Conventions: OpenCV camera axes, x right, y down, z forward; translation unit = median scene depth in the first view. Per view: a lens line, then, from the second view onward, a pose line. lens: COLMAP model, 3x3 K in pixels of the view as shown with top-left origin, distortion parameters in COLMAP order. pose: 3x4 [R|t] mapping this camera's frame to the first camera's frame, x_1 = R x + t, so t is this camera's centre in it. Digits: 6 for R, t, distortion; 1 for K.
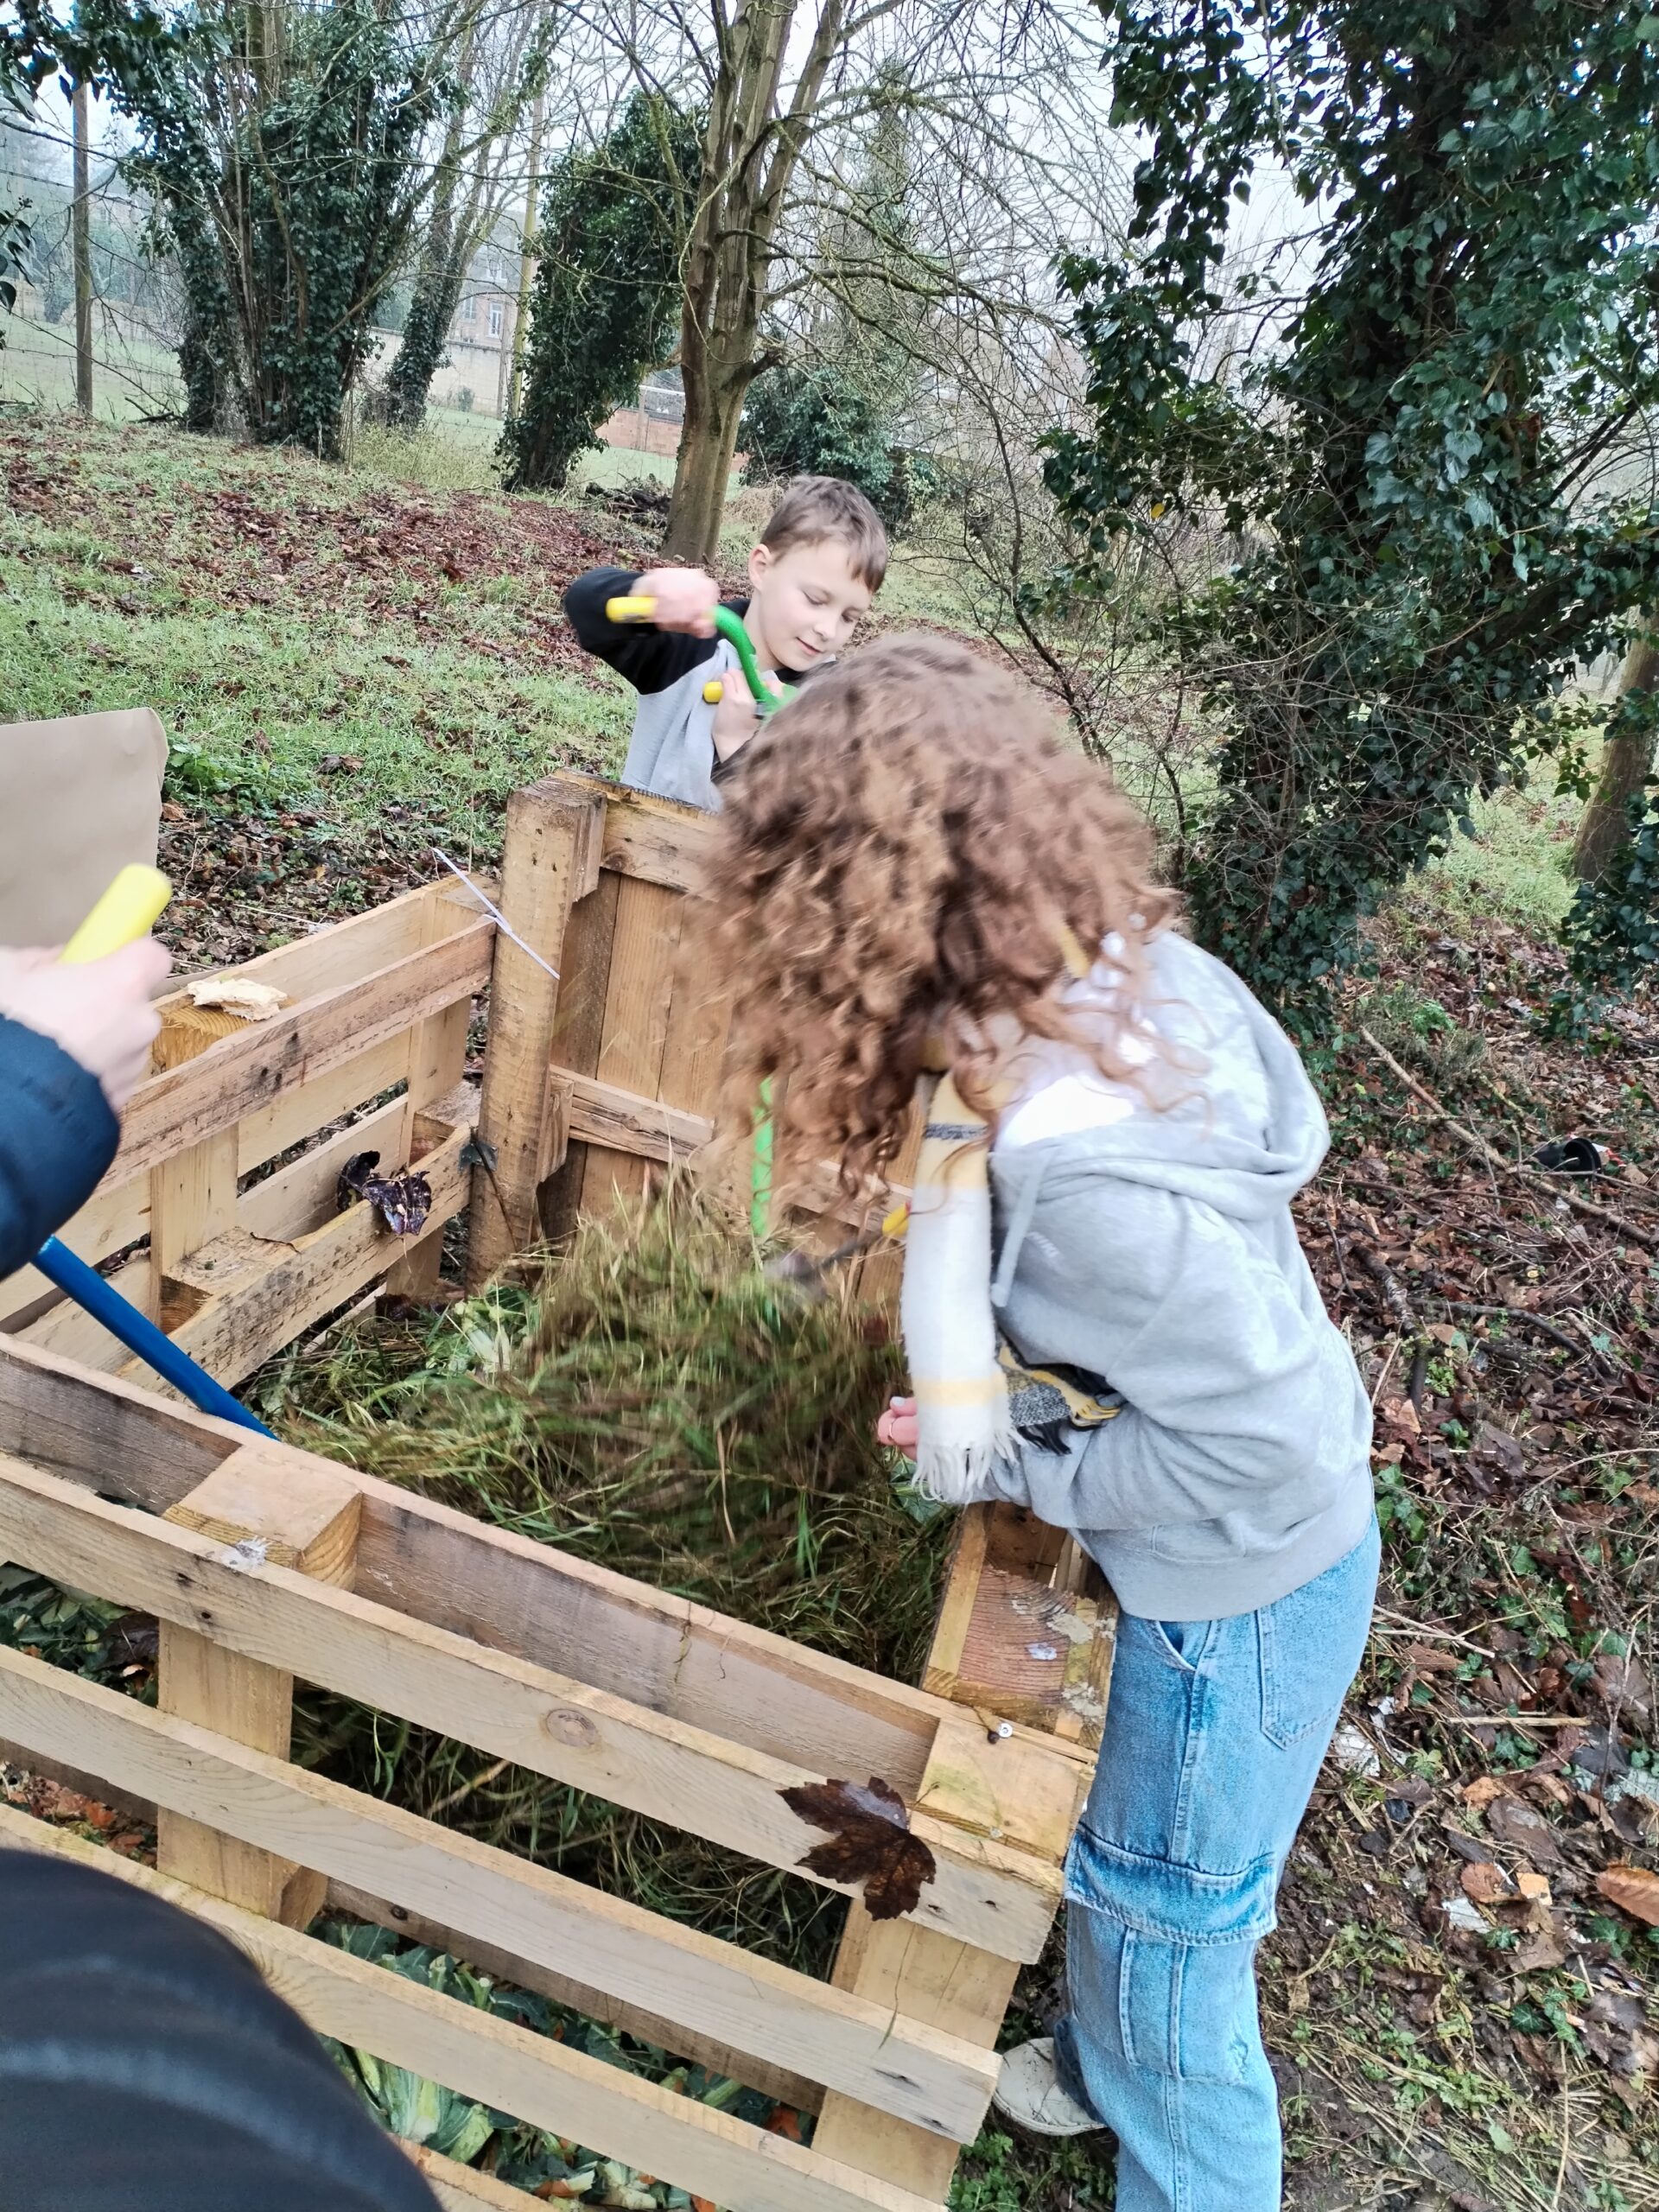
lens RADIAL K [[1657.8, 0, 842.8], [0, 1657.8, 1122.9], [0, 0, 1]] dist [-0.019845, 0.025148]
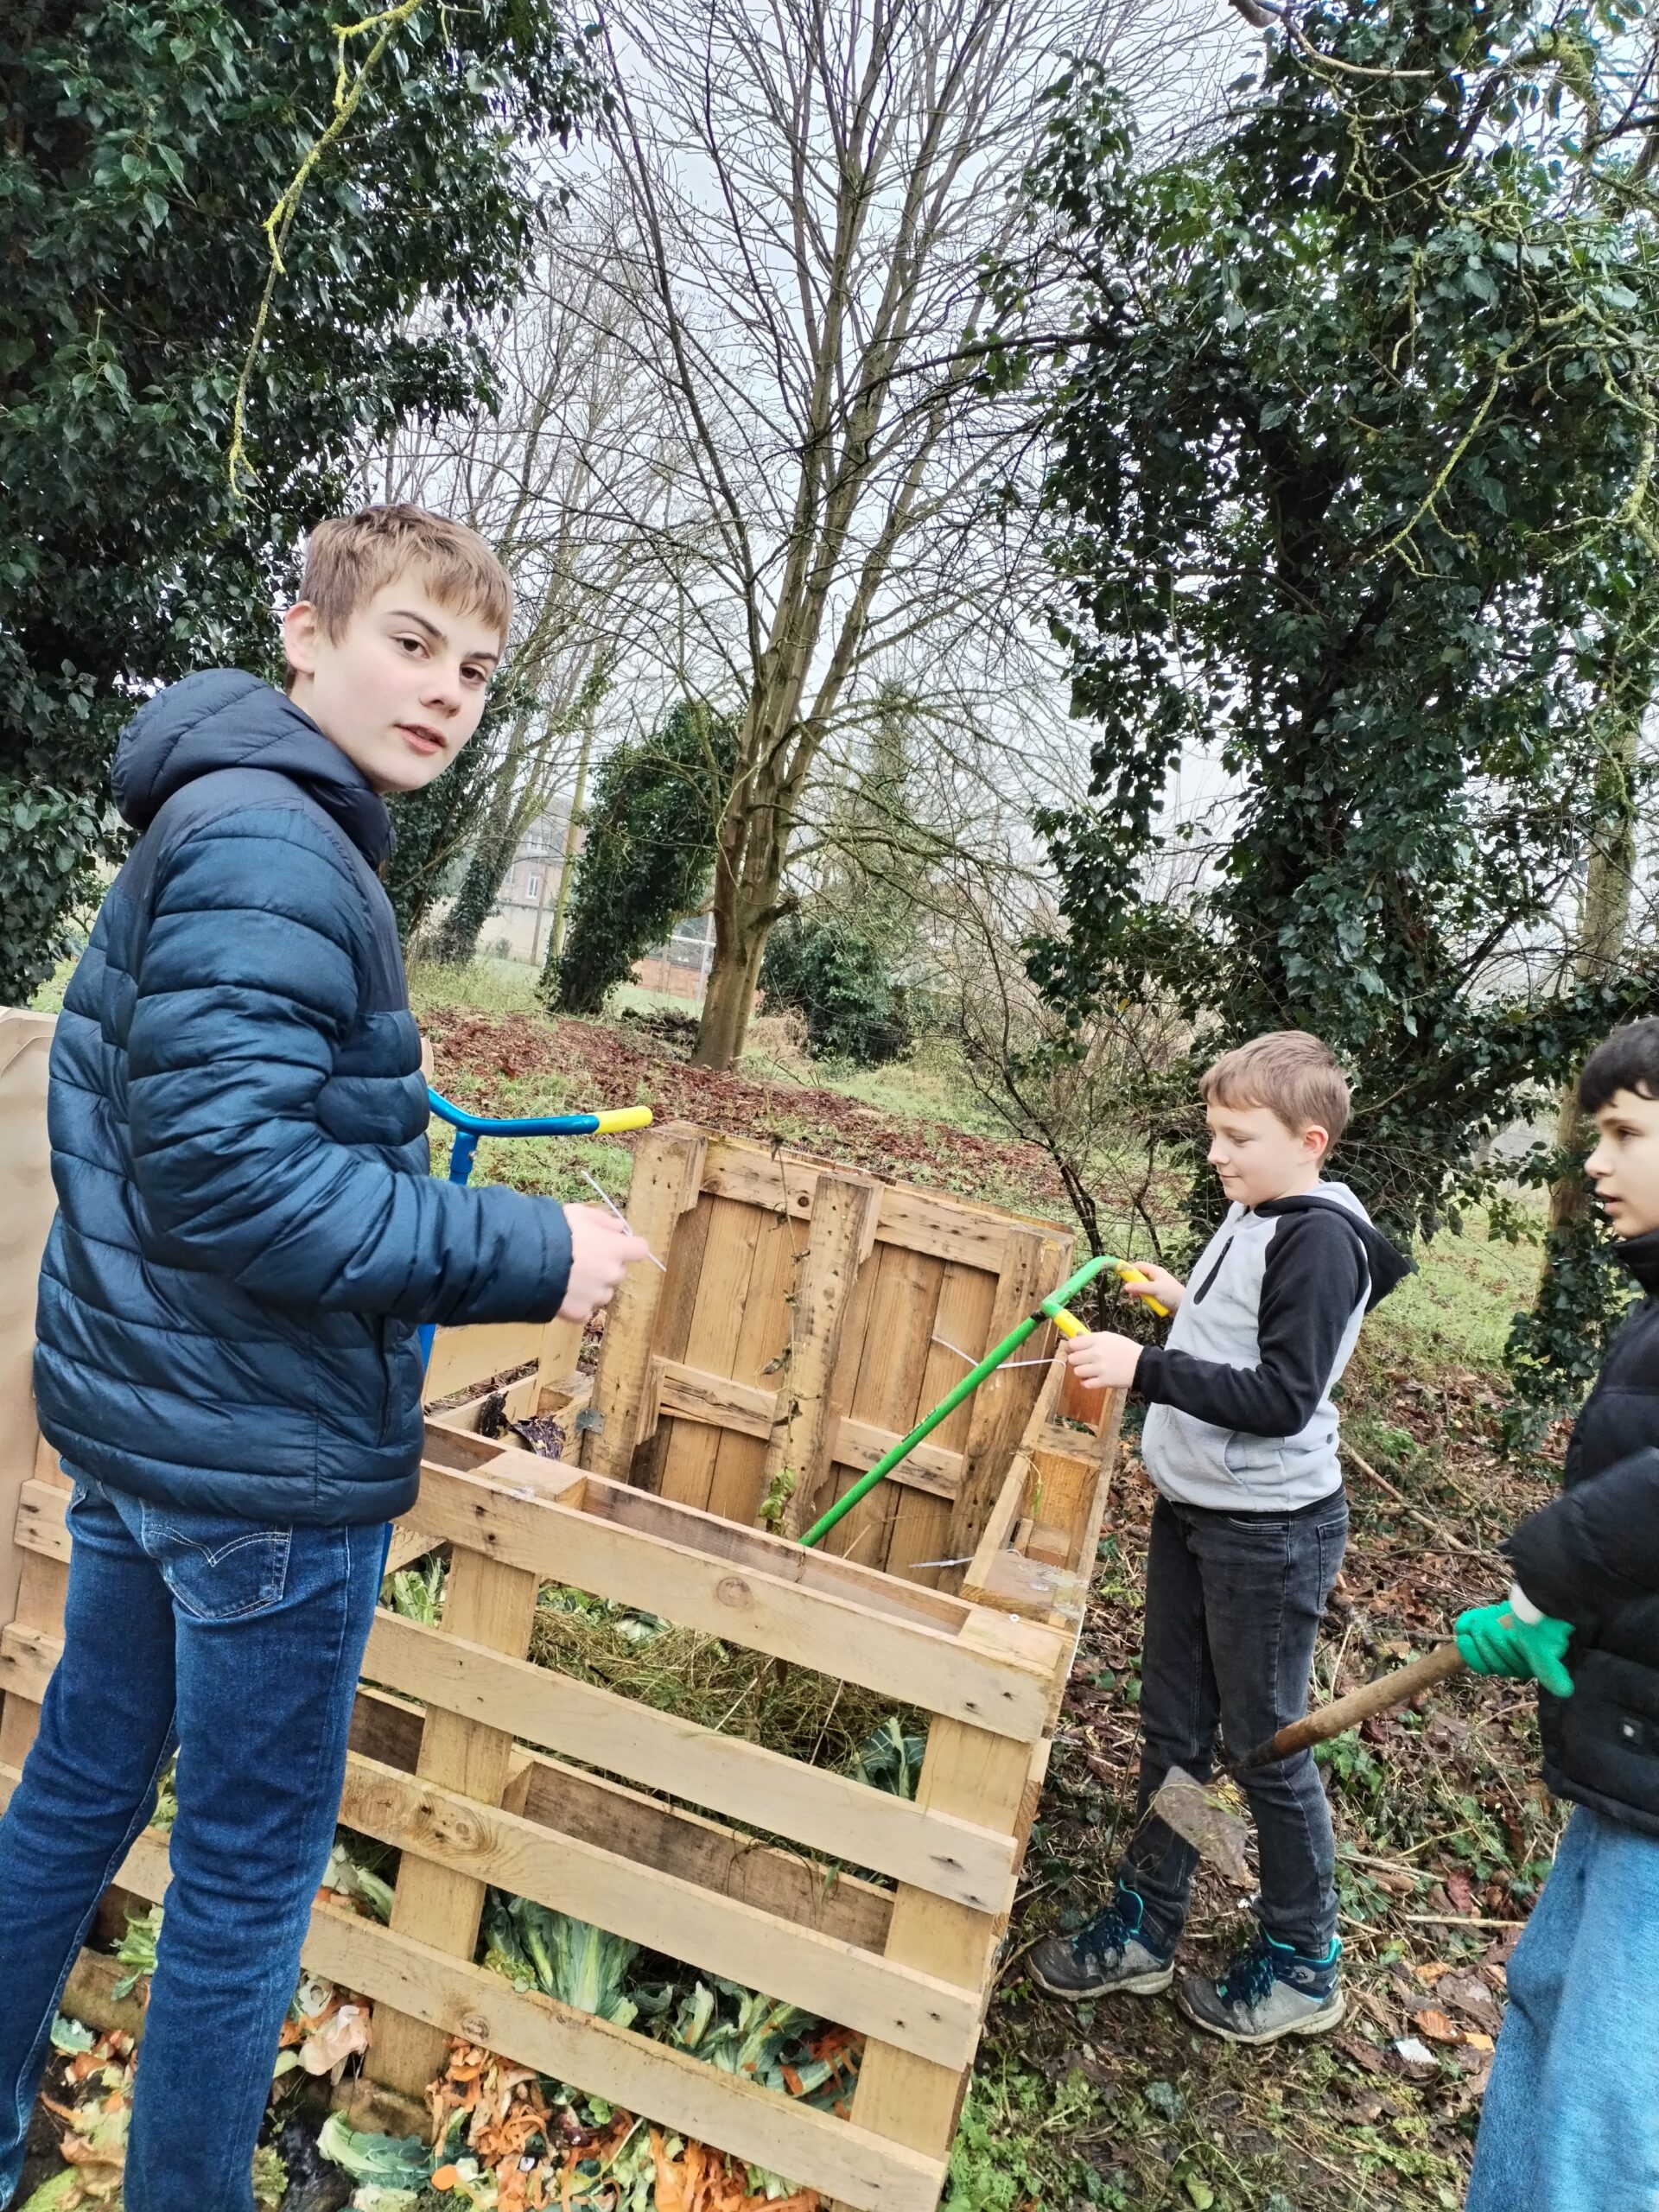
lens RADIAL K [[1657.8, 0, 816.7], [0, 1657.8, 1101.7], [0, 0, 1]] dist [-0.019845, 0.025148]
pose [[0.999834, 0.006307, -0.017073, -0.011784], [-0.011406, 0.948125, -0.317694, 0.082764], [0.014184, 0.317837, 0.948039, -0.120452]]
